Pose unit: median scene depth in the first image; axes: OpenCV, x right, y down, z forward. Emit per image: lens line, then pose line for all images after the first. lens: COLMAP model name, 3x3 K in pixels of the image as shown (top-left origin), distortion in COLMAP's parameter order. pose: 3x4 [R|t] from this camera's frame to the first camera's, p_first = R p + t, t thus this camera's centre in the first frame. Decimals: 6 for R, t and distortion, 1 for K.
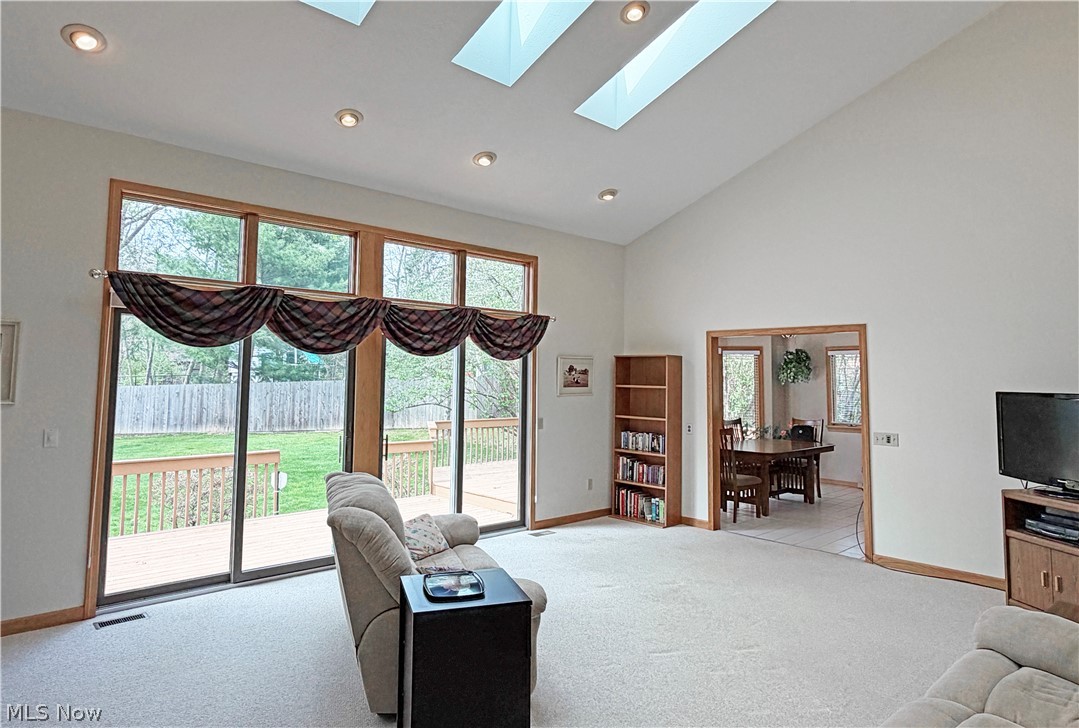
lens RADIAL K [[656.2, 0, 539.0], [0, 656.2, 329.9], [0, 0, 1]] dist [0.001454, -0.000342]
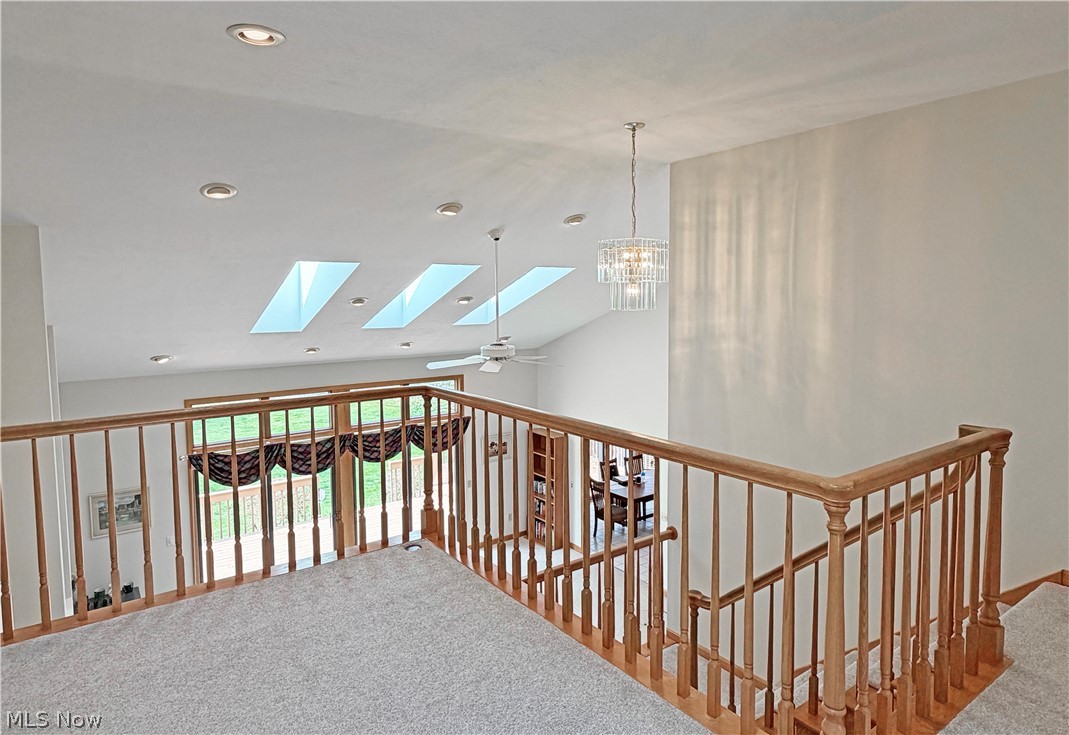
lens RADIAL K [[638.9, 0, 532.8], [0, 638.9, 344.1], [0, 0, 1]] dist [-0.000791, -0.000117]
pose [[0.992660, -0.011105, -0.120424, 0.381957], [0.029401, 0.988061, 0.151234, -0.458398], [0.117306, -0.153665, 0.981135, -0.439041]]
